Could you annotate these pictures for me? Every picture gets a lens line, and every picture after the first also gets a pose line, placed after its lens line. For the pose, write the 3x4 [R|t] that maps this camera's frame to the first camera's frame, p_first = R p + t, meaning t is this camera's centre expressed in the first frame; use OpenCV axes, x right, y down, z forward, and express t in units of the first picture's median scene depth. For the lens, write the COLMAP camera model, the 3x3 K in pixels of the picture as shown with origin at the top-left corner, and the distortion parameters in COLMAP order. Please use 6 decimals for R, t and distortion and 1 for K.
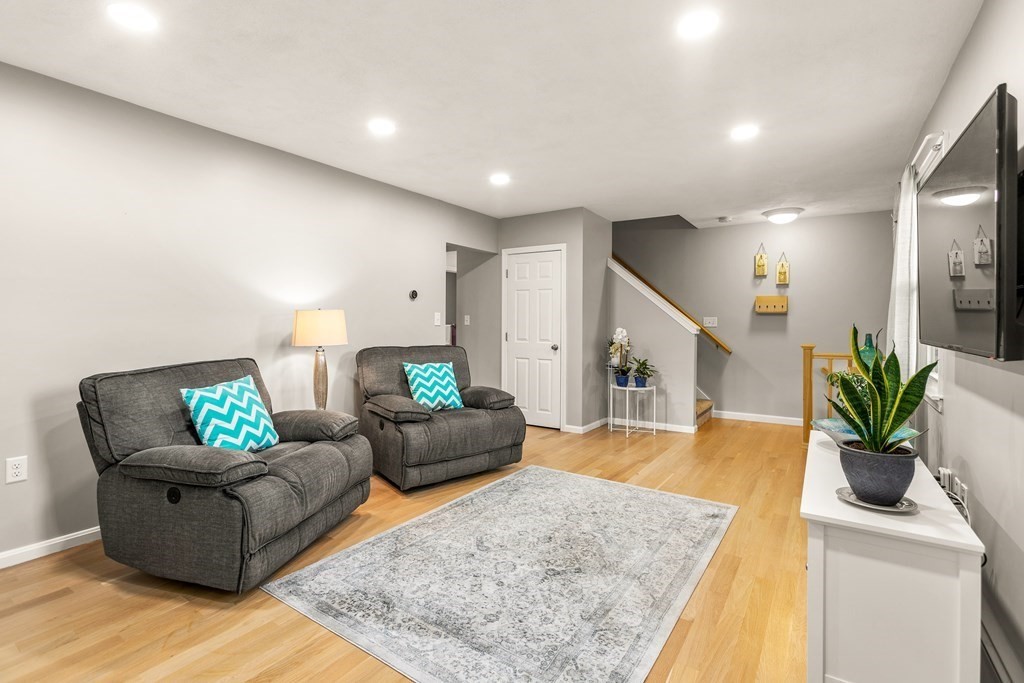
lens RADIAL K [[486.6, 0, 504.7], [0, 486.6, 327.3], [0, 0, 1]] dist [-0.022763, 0.012696]
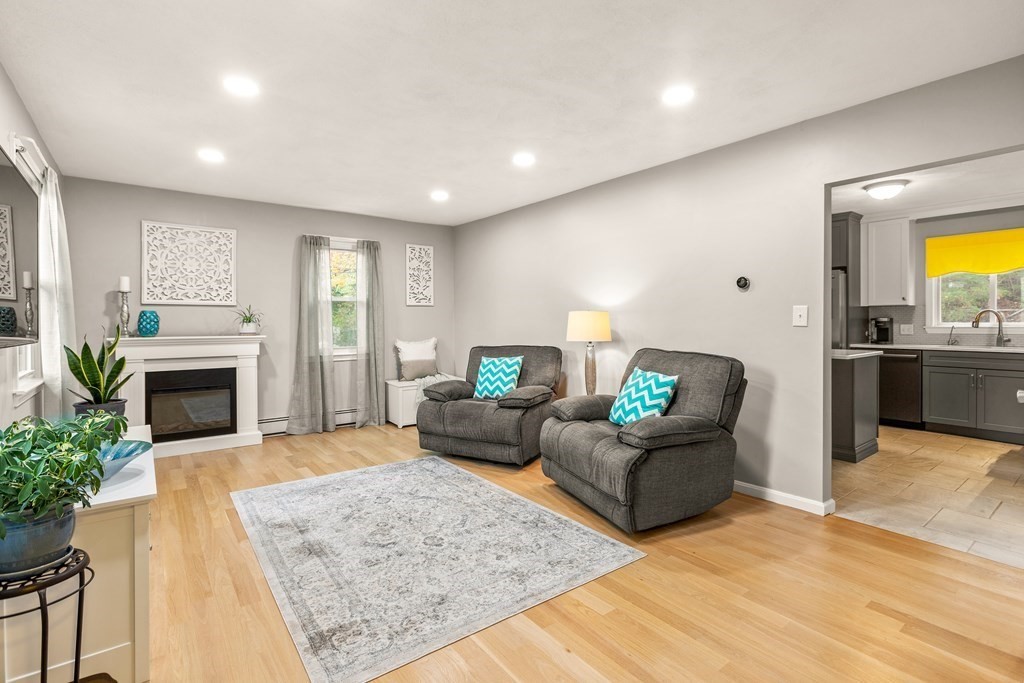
lens RADIAL K [[486.6, 0, 515.7], [0, 486.6, 330.4], [0, 0, 1]] dist [-0.022763, 0.012696]
pose [[-0.314946, 0.014081, -0.949005, 0.749728], [-0.008334, 0.999810, 0.017601, -0.008215], [0.949073, 0.013453, -0.314769, 1.137231]]
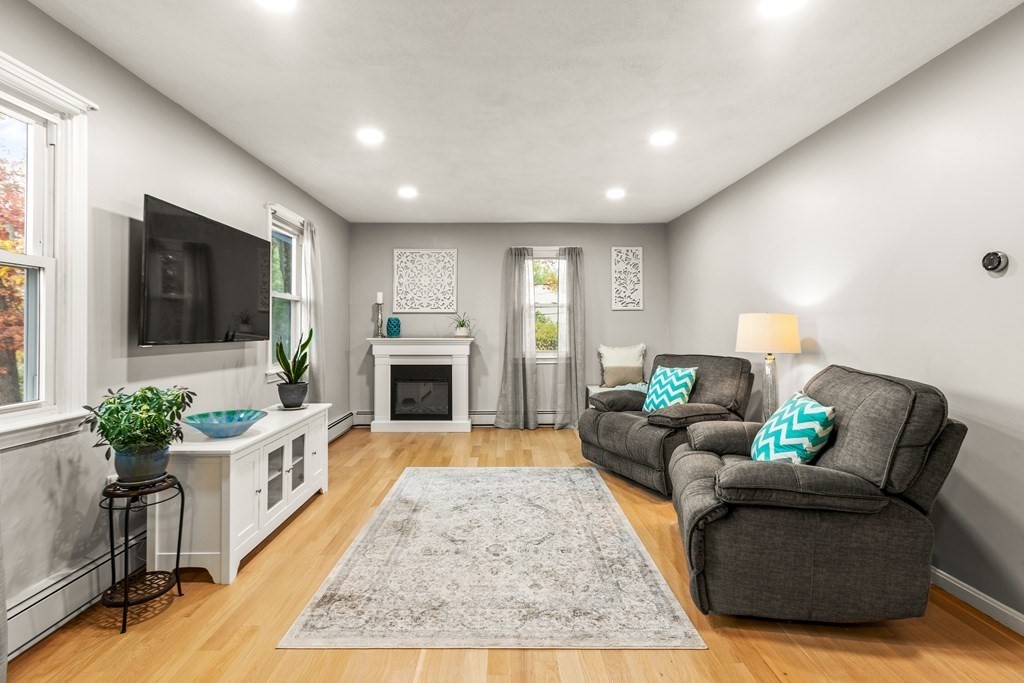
lens RADIAL K [[486.6, 0, 508.7], [0, 486.6, 328.6], [0, 0, 1]] dist [-0.022763, 0.012696]
pose [[-0.821870, -0.002100, -0.569672, 0.500852], [-0.008984, 0.999917, 0.009276, -0.011027], [0.569605, 0.012742, -0.821820, 1.384259]]
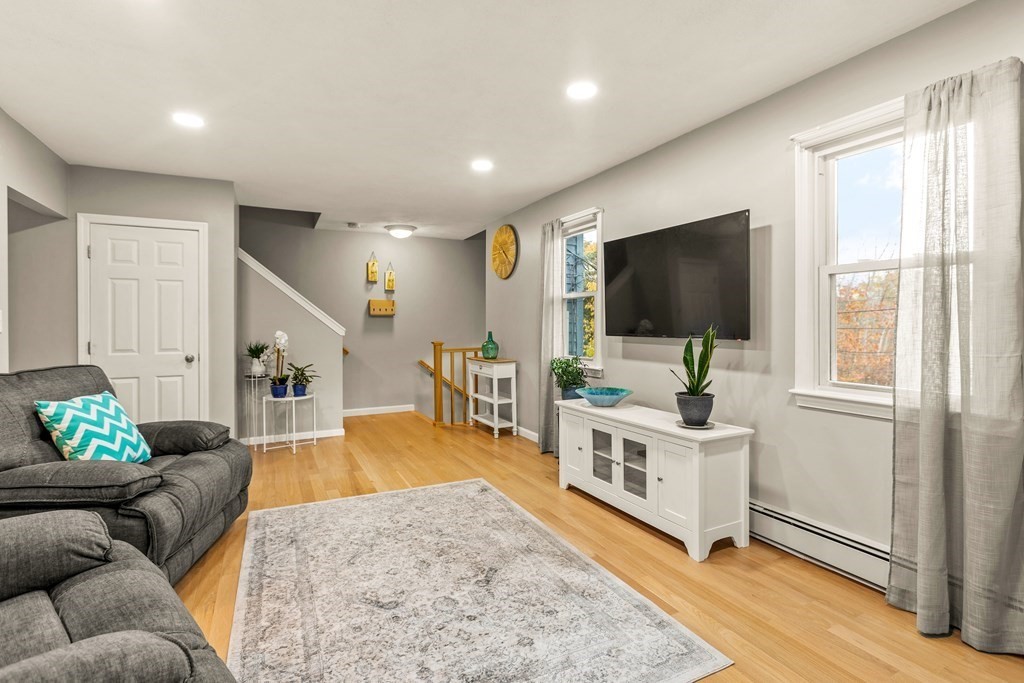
lens RADIAL K [[486.6, 0, 509.9], [0, 486.6, 325.0], [0, 0, 1]] dist [-0.022763, 0.012696]
pose [[0.490835, -0.009028, 0.871206, -0.444201], [0.016337, 0.999866, 0.001157, -0.005129], [-0.871099, 0.013665, 0.490917, 0.295171]]
